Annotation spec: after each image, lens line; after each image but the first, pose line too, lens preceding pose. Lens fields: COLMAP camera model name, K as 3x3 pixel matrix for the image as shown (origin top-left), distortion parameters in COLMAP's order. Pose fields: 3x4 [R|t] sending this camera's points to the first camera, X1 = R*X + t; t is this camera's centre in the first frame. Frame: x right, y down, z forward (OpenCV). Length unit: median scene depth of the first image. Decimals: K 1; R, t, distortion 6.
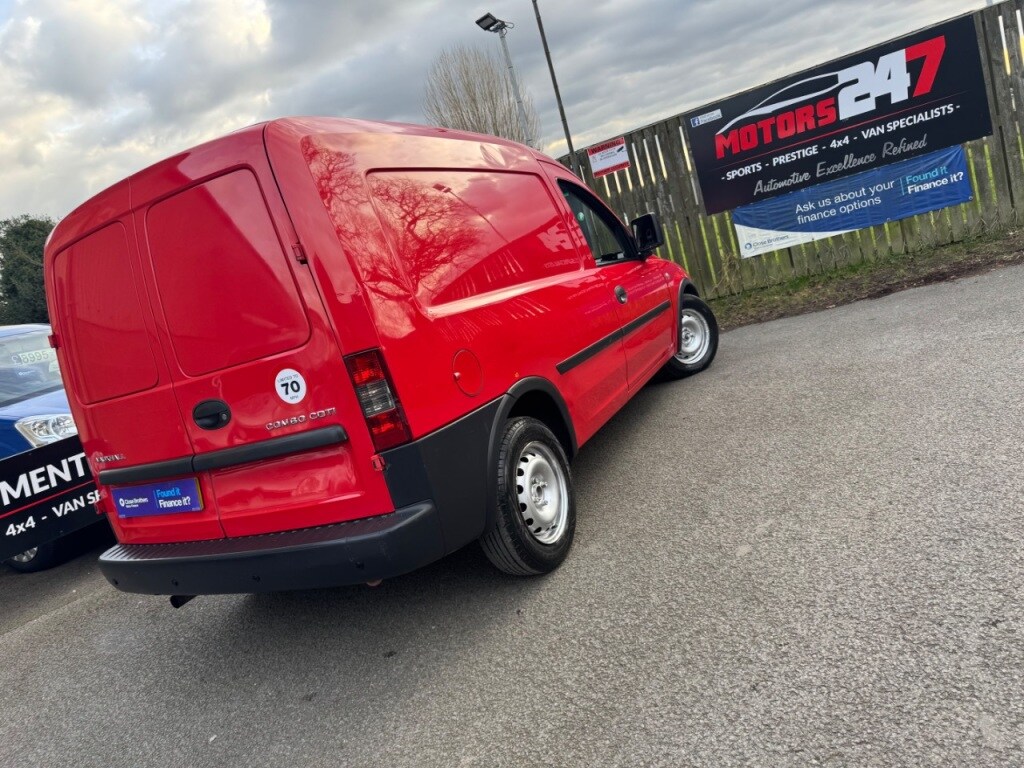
lens RADIAL K [[723.7, 0, 512.7], [0, 723.7, 377.3], [0, 0, 1]] dist [0.035109, -0.042274]
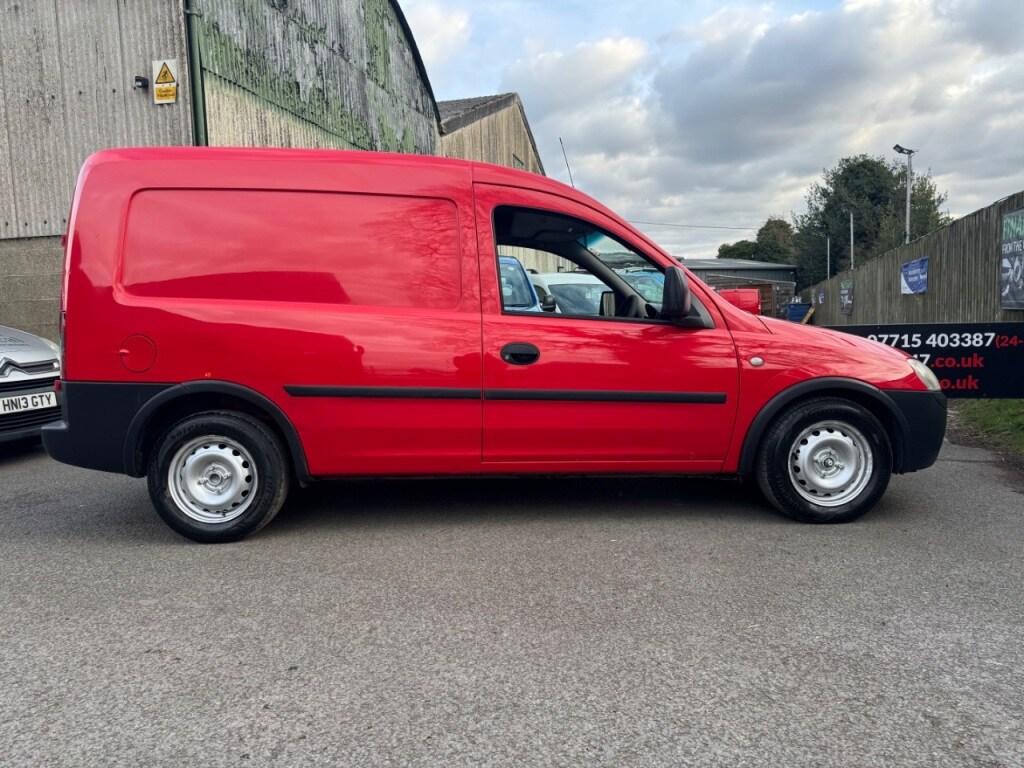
lens RADIAL K [[723.7, 0, 511.6], [0, 723.7, 386.1], [0, 0, 1]] dist [0.035109, -0.042274]
pose [[0.457484, 0.337707, -0.822595, 0.486496], [-0.262234, 0.935174, 0.238084, -0.159155], [0.849672, 0.106792, 0.516385, 0.330645]]
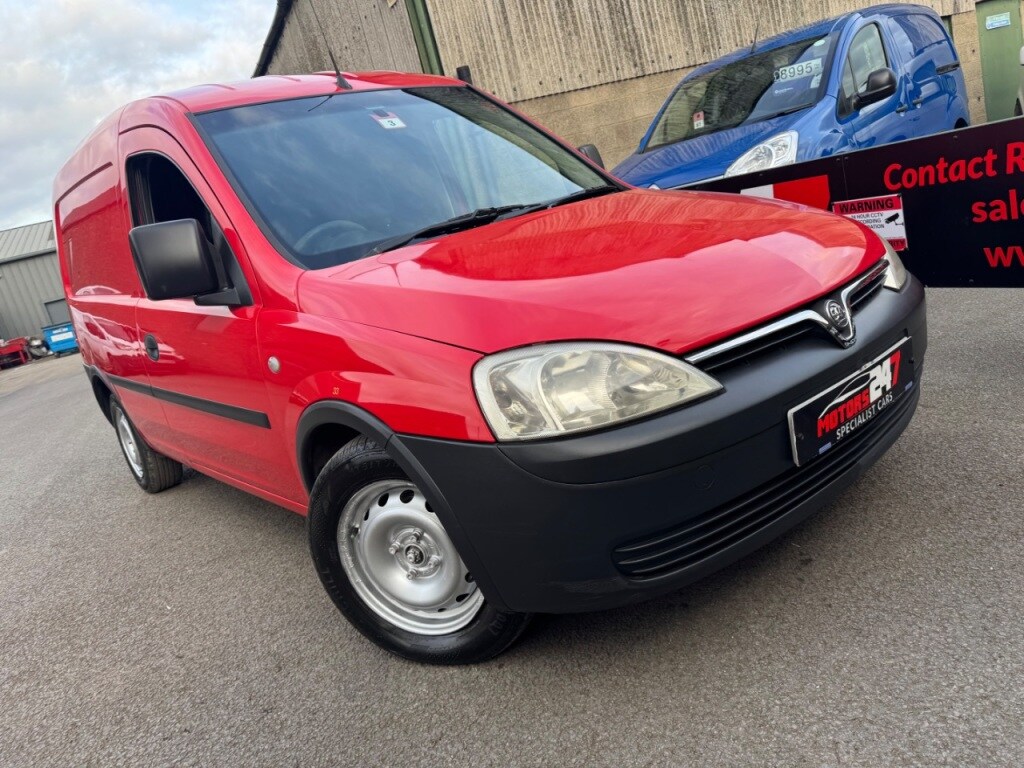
lens RADIAL K [[723.7, 0, 508.8], [0, 723.7, 377.1], [0, 0, 1]] dist [0.035109, -0.042274]
pose [[-0.306457, 0.552366, -0.775226, 0.346149], [0.174687, 0.833216, 0.524630, -0.228794], [0.935718, 0.025355, -0.351836, 0.905414]]
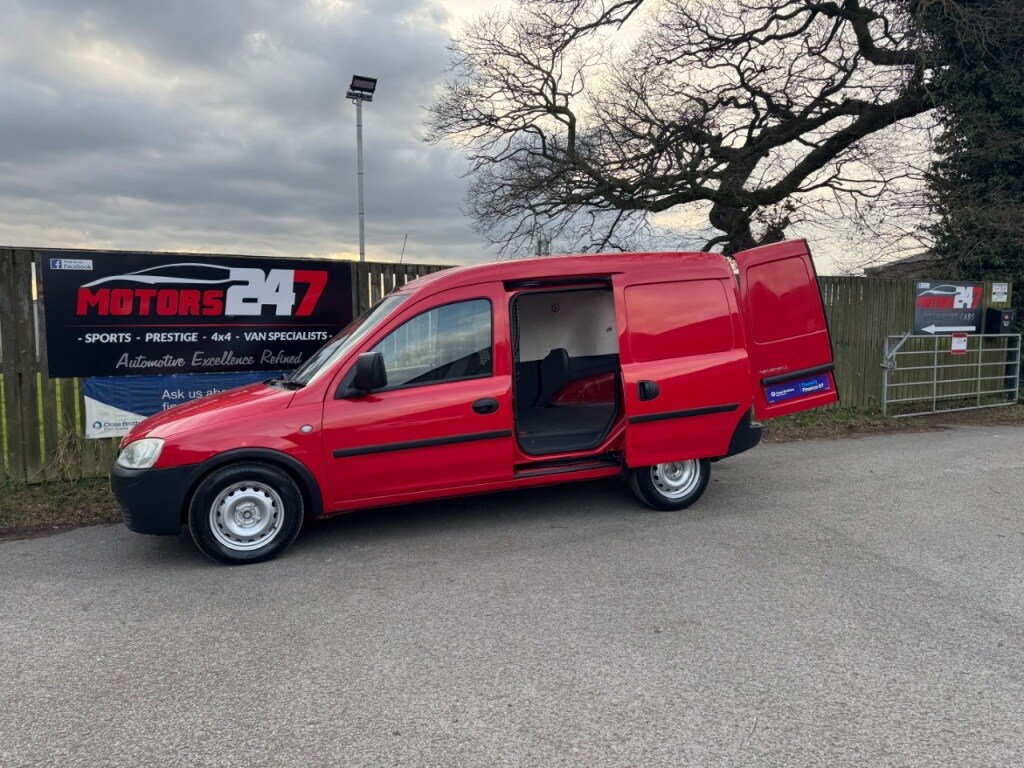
lens RADIAL K [[723.7, 0, 516.8], [0, 723.7, 383.6], [0, 0, 1]] dist [0.035109, -0.042274]
pose [[0.597846, 0.218714, 0.771197, -0.042165], [-0.022498, 0.966258, -0.256592, -0.027734], [-0.801295, 0.136052, 0.582594, 0.145136]]
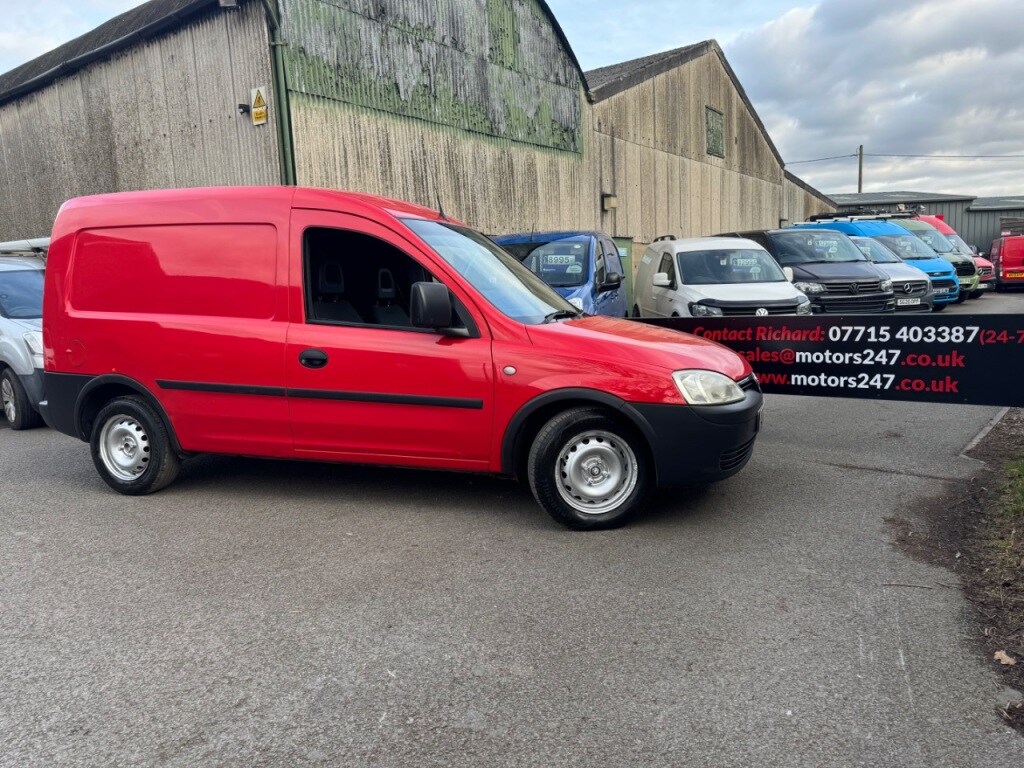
lens RADIAL K [[723.7, 0, 506.1], [0, 723.7, 386.2], [0, 0, 1]] dist [0.035109, -0.042274]
pose [[0.111291, 0.397985, -0.910617, 0.620773], [-0.166376, 0.910838, 0.377748, -0.282916], [0.979762, 0.109465, 0.167583, 0.635589]]
